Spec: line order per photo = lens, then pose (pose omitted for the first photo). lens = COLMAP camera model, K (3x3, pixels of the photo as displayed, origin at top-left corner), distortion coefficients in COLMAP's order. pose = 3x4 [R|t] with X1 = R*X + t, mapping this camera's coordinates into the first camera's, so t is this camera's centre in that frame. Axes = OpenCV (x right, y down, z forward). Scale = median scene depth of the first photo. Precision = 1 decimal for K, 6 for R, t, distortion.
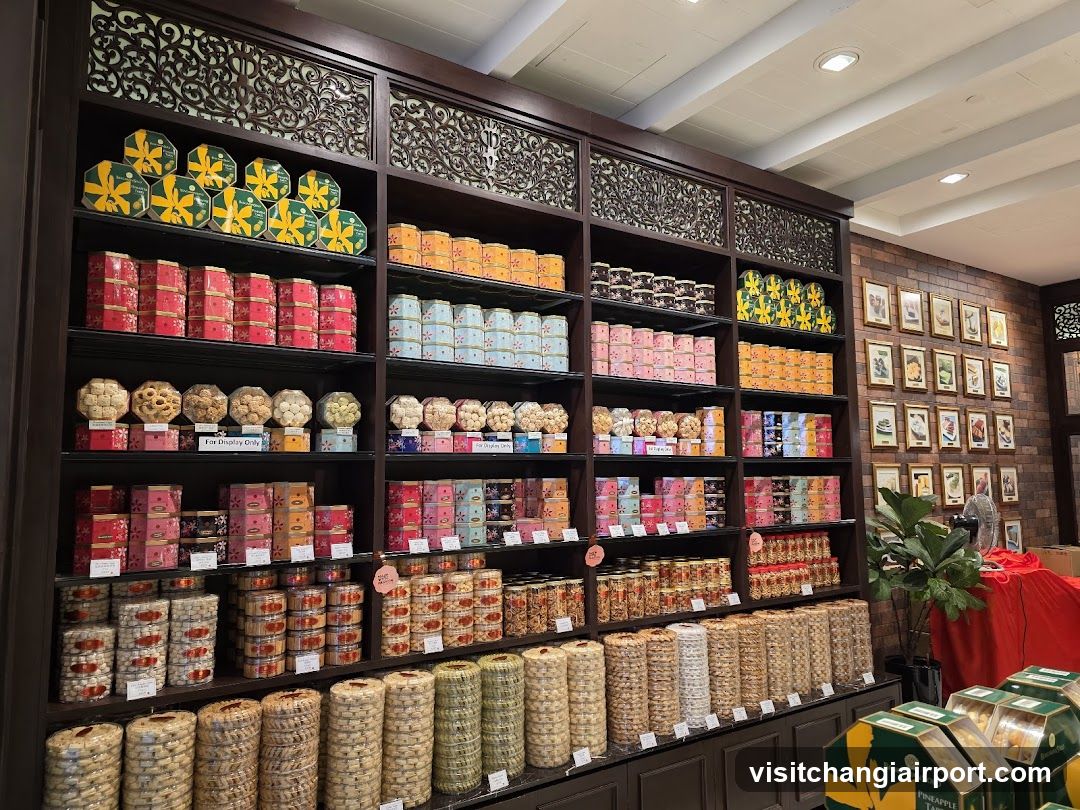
lens RADIAL K [[711.6, 0, 540.9], [0, 711.6, 412.4], [0, 0, 1]] dist [0.067566, -0.002727]
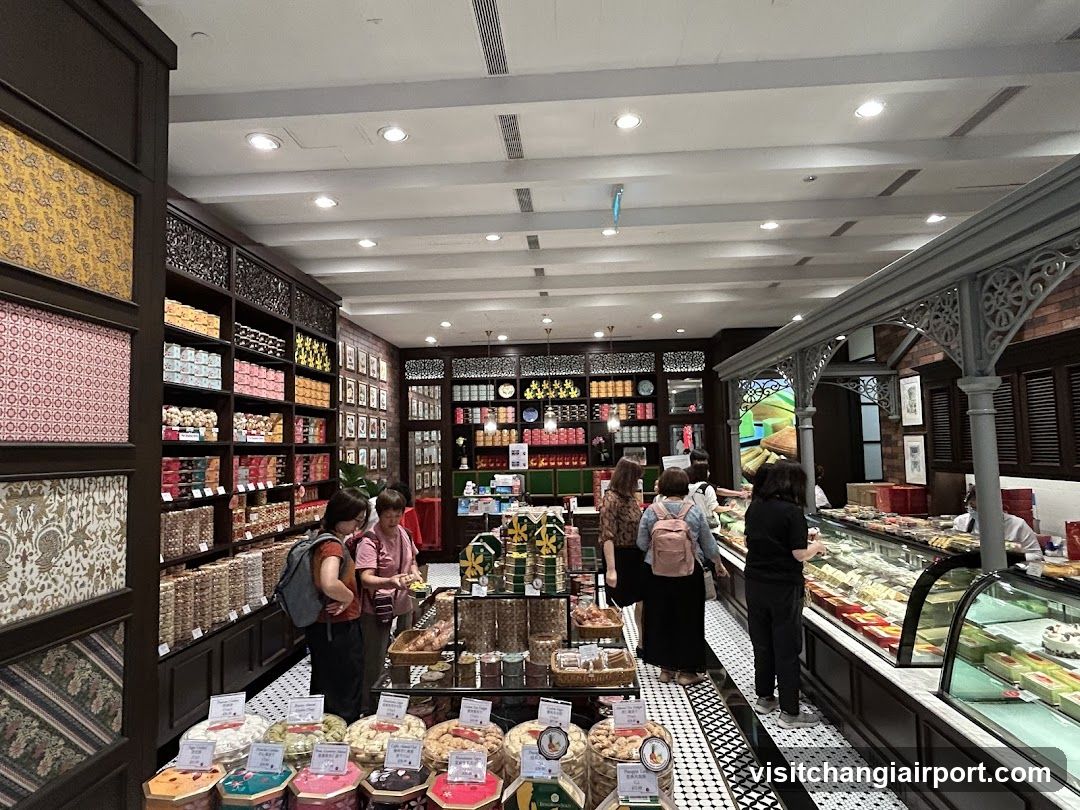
lens RADIAL K [[601.5, 0, 542.7], [0, 601.5, 409.5], [0, 0, 1]] dist [-0.004353, -0.000459]
pose [[0.606001, 0.053533, 0.793661, -0.527249], [-0.061459, 0.997901, -0.020382, -0.026622], [-0.793086, -0.036426, 0.608019, -0.356921]]
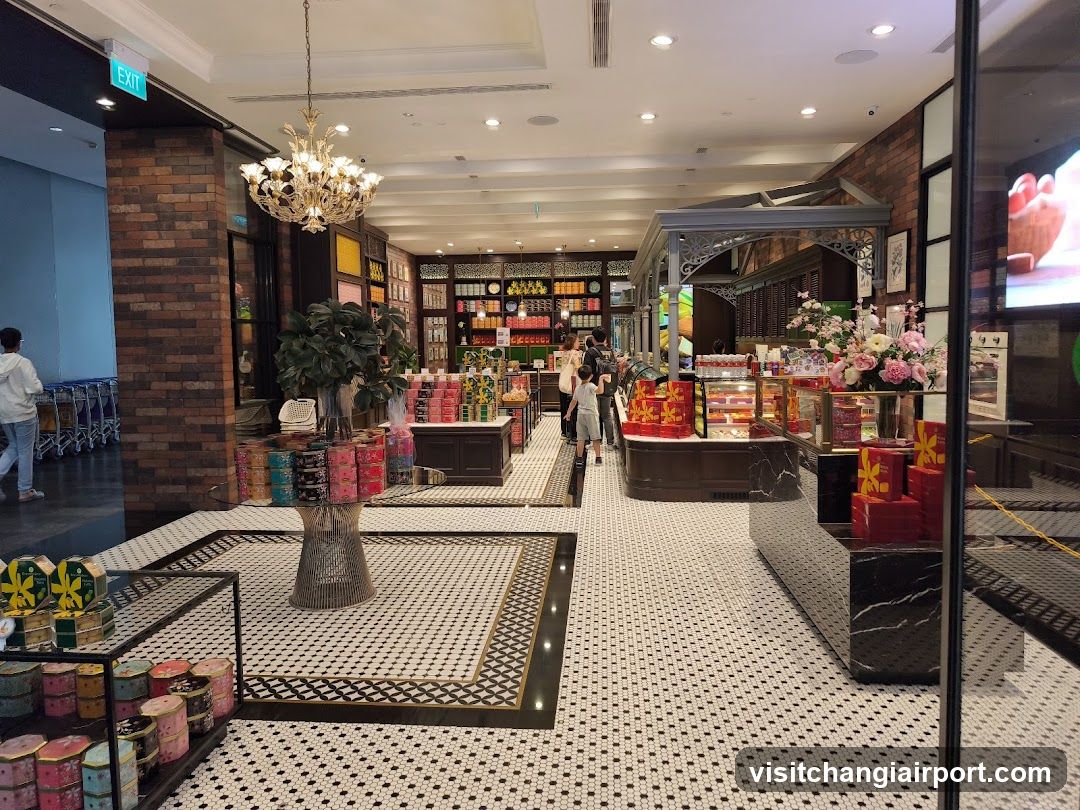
lens RADIAL K [[718.4, 0, 549.6], [0, 718.4, 407.3], [0, 0, 1]] dist [-0.003198, -0.004779]
pose [[0.619151, -0.061871, 0.782831, -1.860524], [-0.071958, 0.988227, 0.135017, -0.054761], [-0.781968, -0.139927, 0.607409, -1.717638]]
